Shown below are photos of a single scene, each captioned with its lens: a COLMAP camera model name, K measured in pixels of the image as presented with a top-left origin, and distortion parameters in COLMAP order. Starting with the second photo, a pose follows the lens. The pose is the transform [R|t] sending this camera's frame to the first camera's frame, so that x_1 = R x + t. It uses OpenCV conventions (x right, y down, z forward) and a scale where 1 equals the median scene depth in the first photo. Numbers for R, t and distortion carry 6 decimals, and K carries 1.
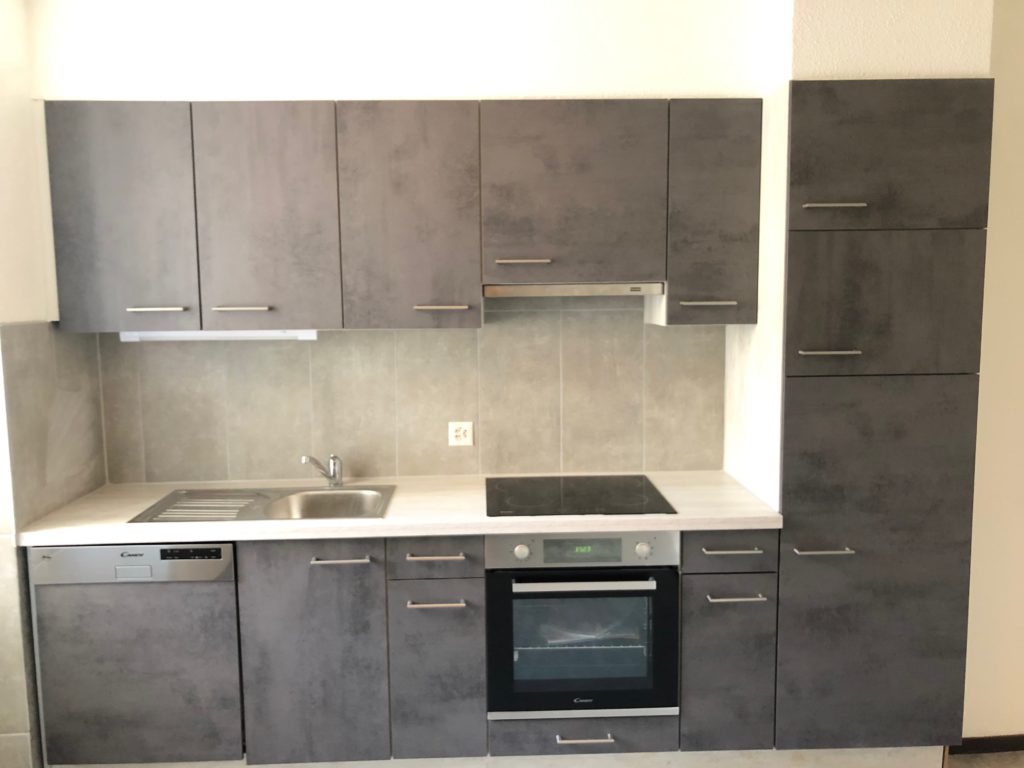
lens RADIAL K [[815.8, 0, 512.0], [0, 815.8, 384.0], [0, 0, 1]] dist [0.012751, -0.003330]
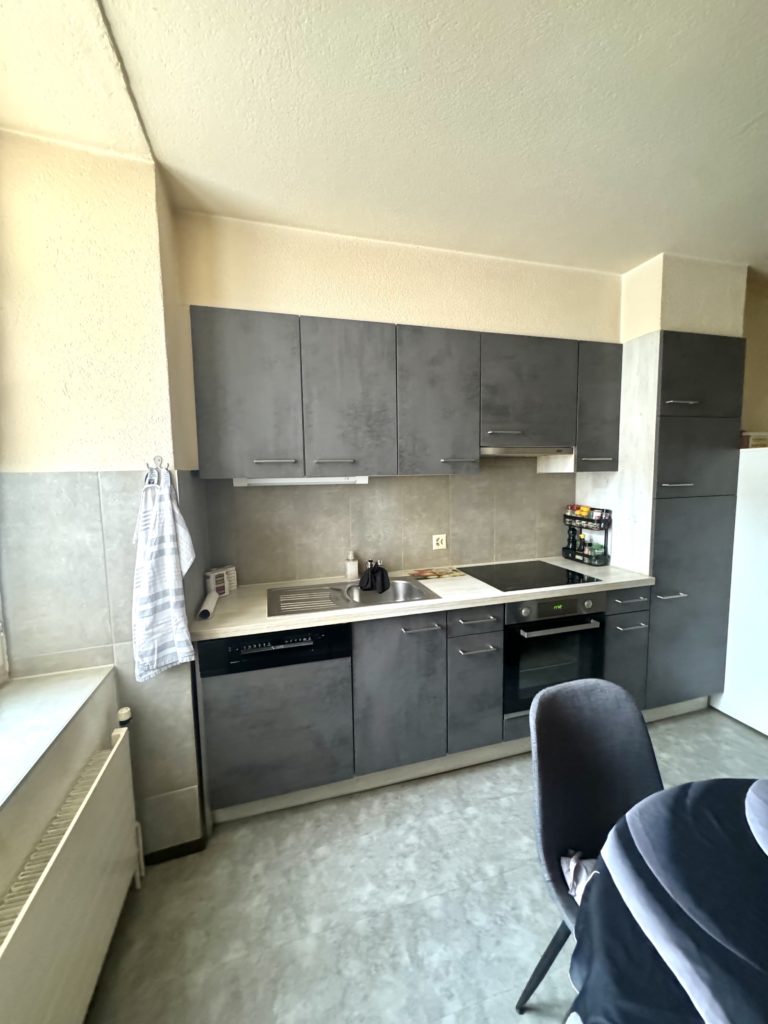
lens RADIAL K [[411.8, 0, 384.0], [0, 411.8, 512.0], [0, 0, 1]] dist [-0.001924, -0.000018]
pose [[0.967356, -0.029002, 0.251755, -0.430731], [0.033628, 0.999335, -0.014090, 0.011429], [-0.251179, 0.022096, 0.967688, 0.270224]]
